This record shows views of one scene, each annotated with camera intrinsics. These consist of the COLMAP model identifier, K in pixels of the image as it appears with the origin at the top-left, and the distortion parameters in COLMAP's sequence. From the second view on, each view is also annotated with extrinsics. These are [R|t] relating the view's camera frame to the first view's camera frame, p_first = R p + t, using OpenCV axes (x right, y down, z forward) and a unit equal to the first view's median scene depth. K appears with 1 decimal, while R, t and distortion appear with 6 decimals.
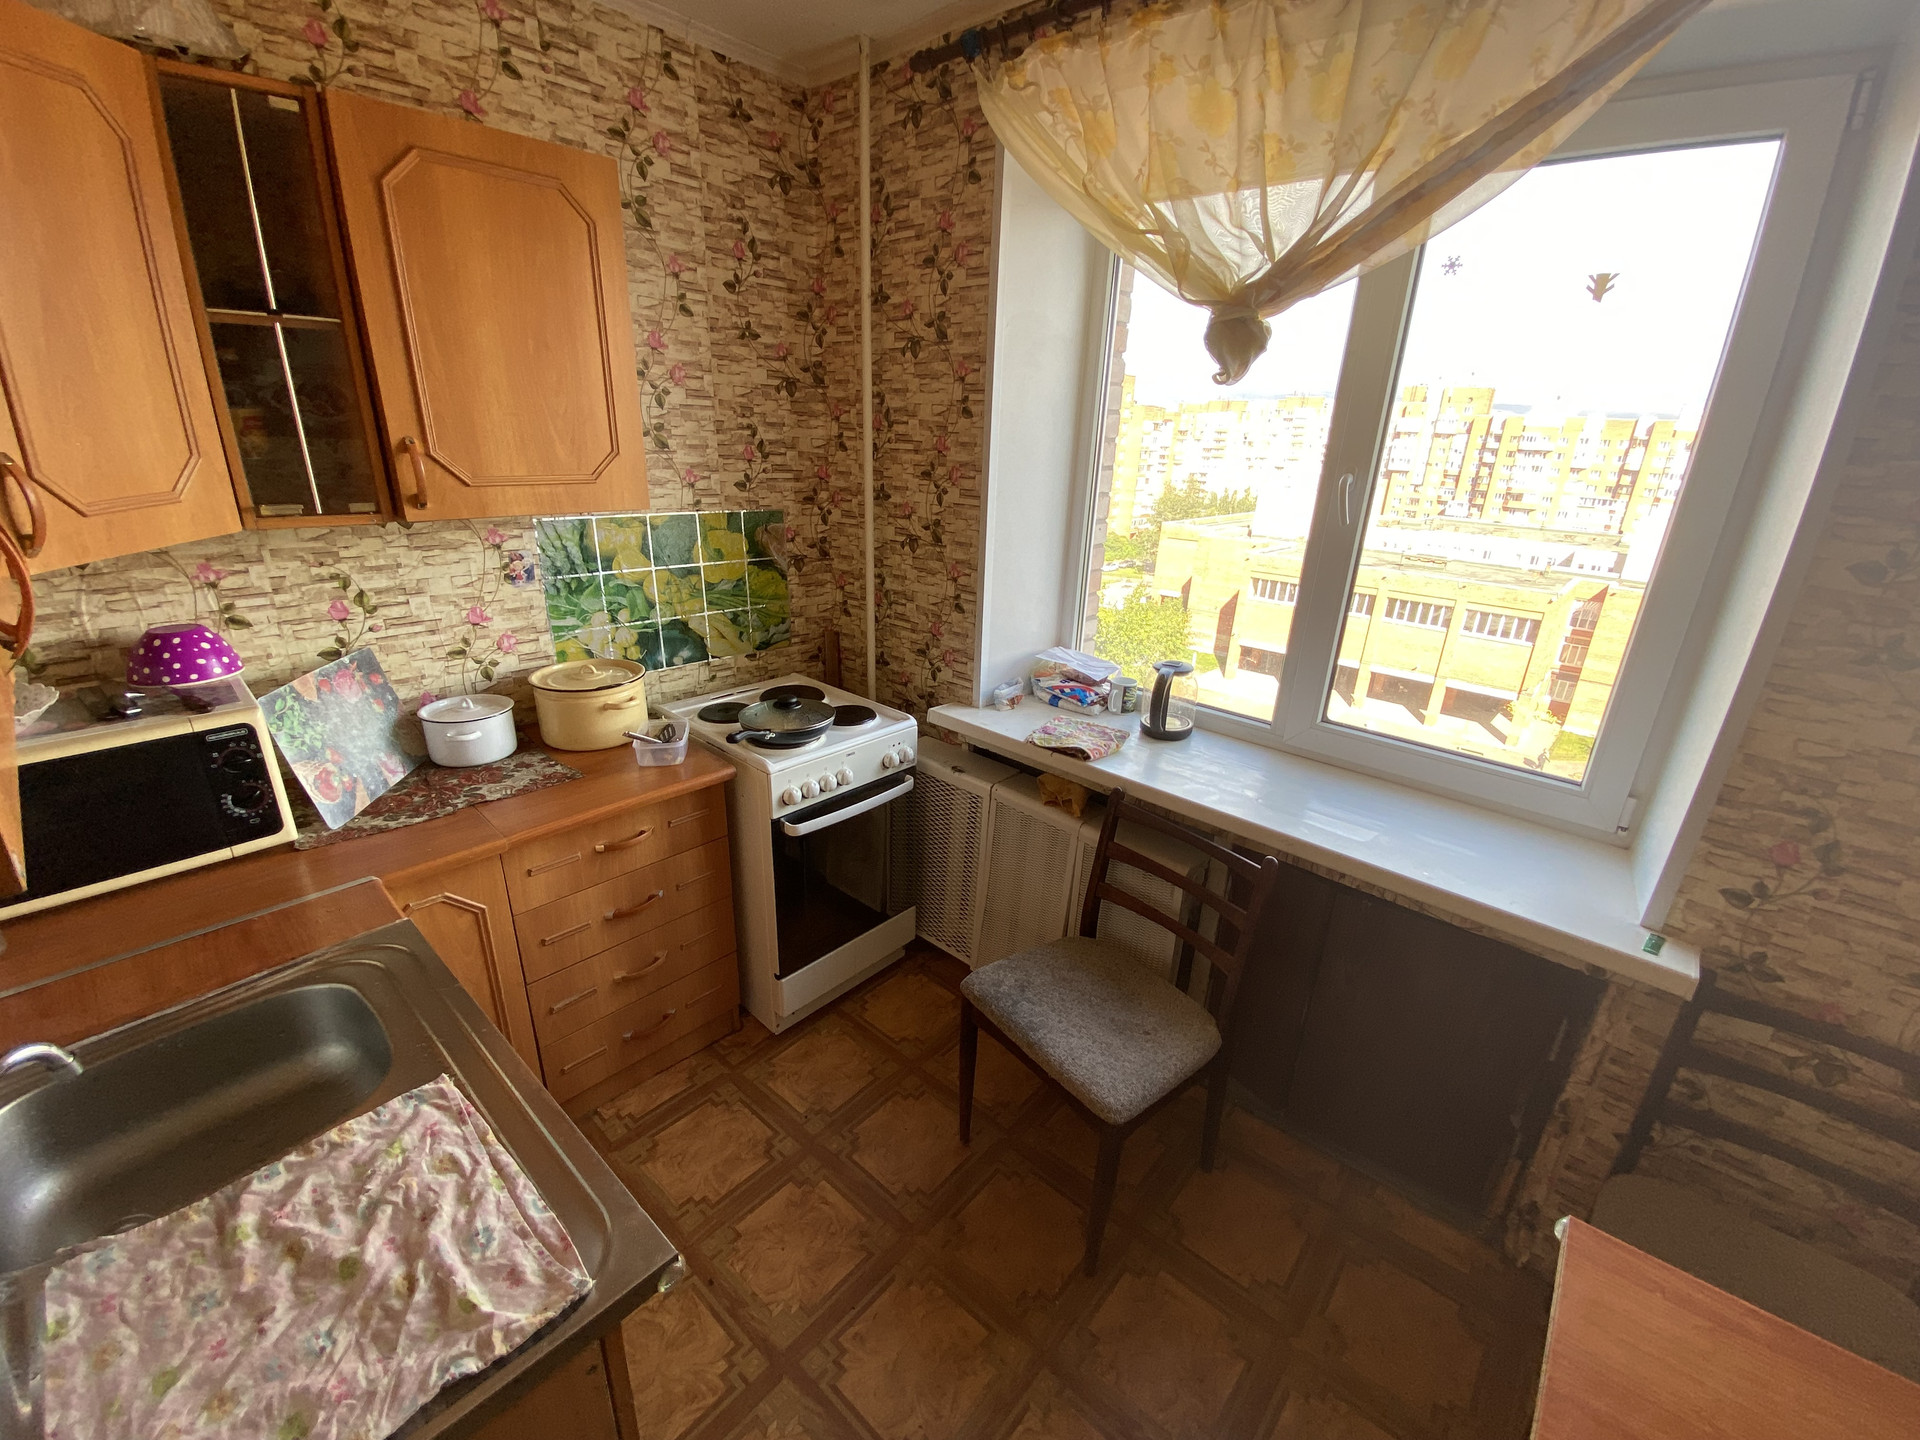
lens RADIAL K [[770.3, 0, 955.5], [0, 770.3, 722.5], [0, 0, 1]] dist [0.000844, -0.012276]
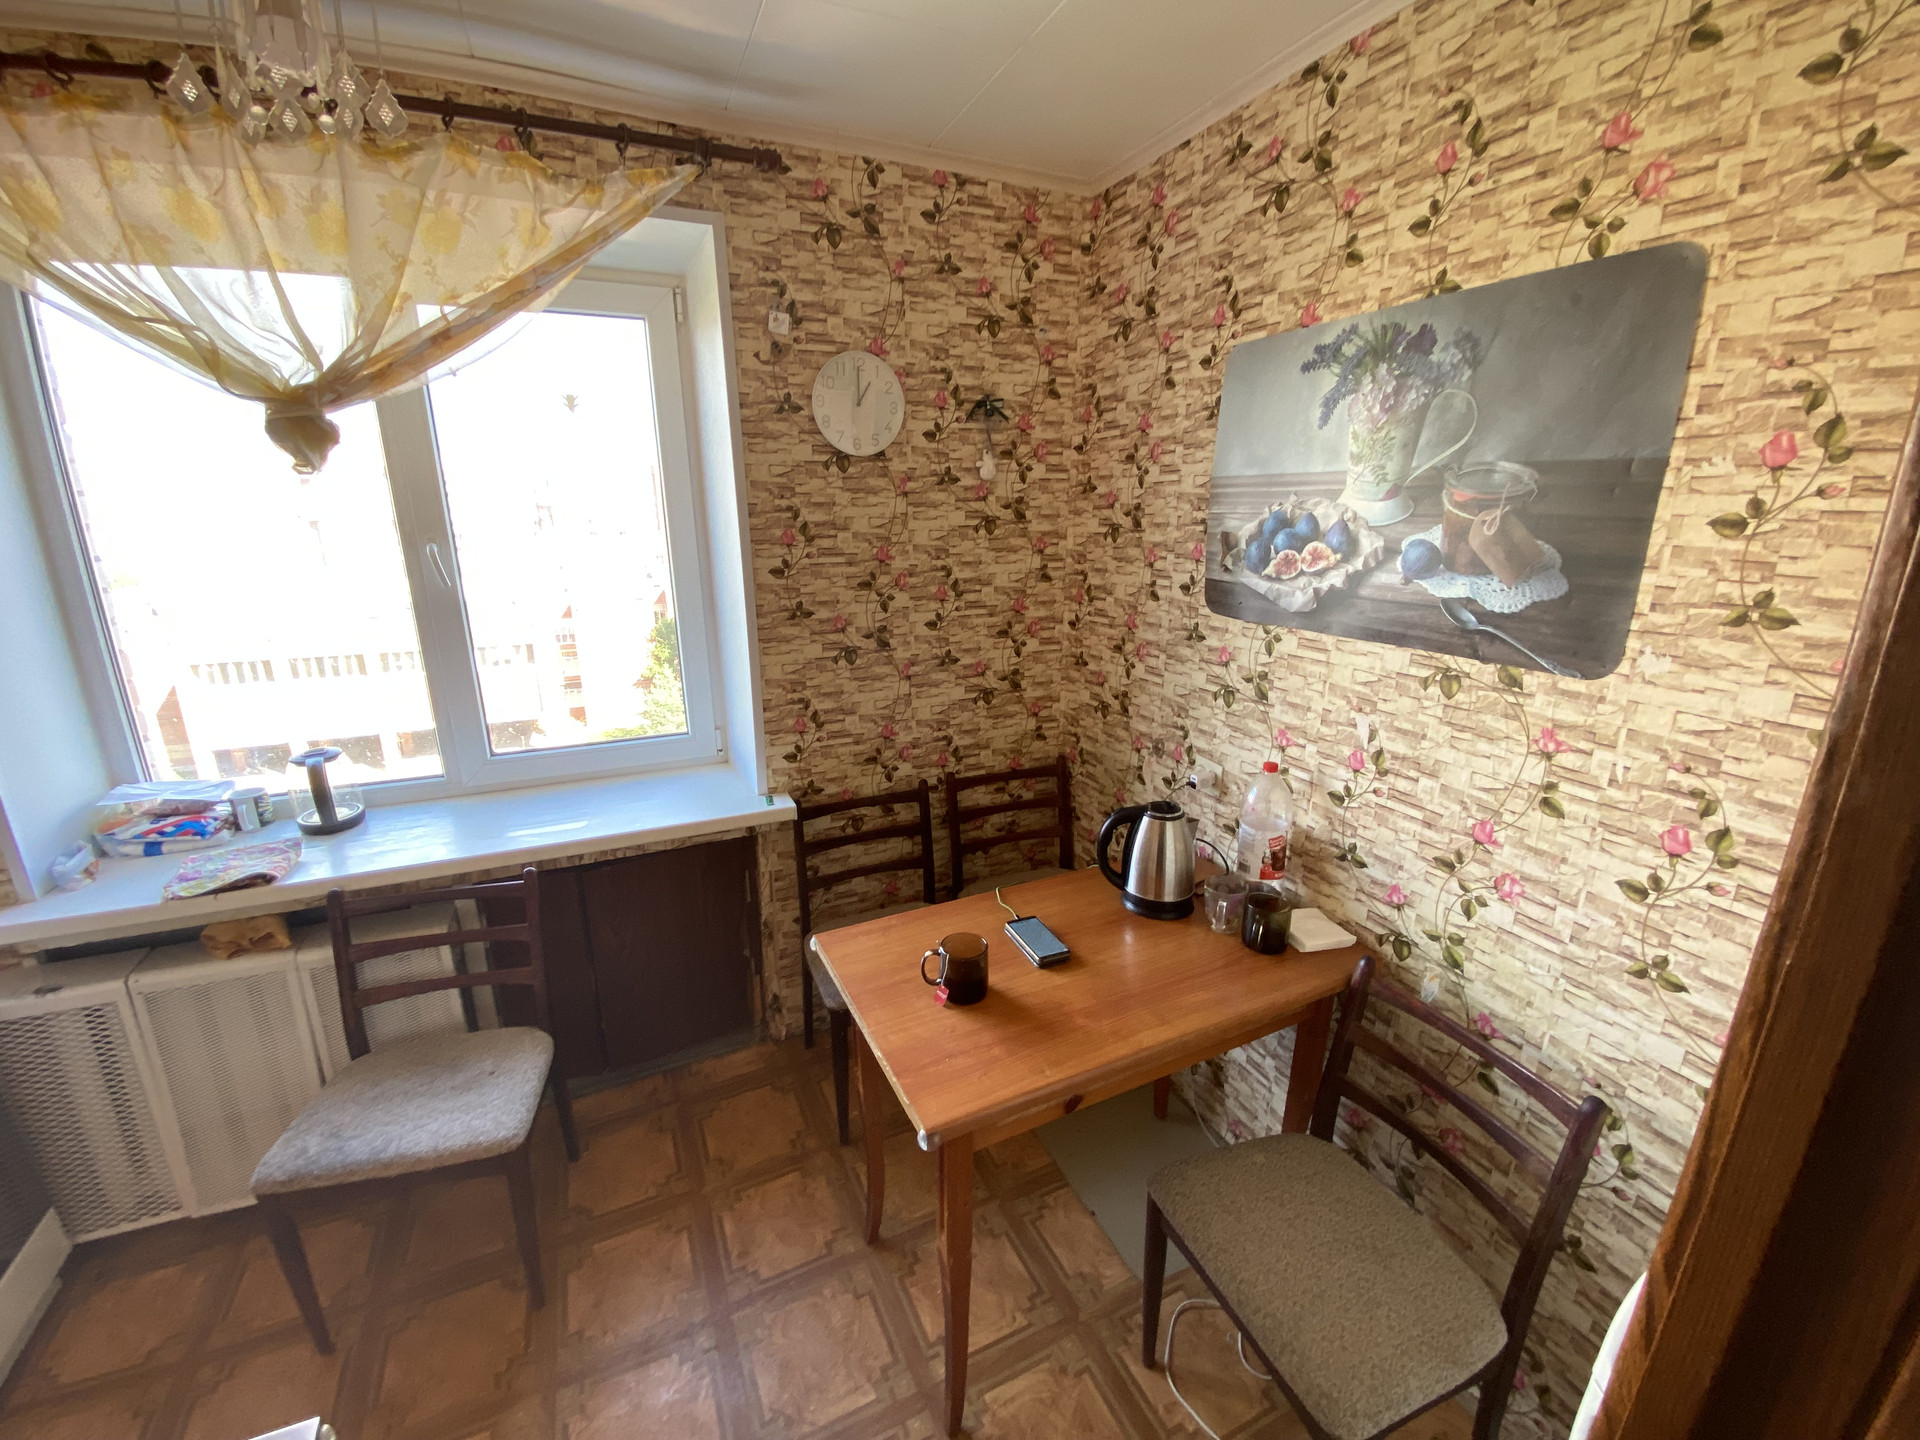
lens RADIAL K [[770.3, 0, 955.5], [0, 770.3, 722.5], [0, 0, 1]] dist [0.000844, -0.012276]
pose [[0.397822, -0.287933, 0.871110, -0.232468], [0.325390, 0.932036, 0.159471, -0.006520], [-0.857822, 0.220010, 0.464475, -0.121780]]
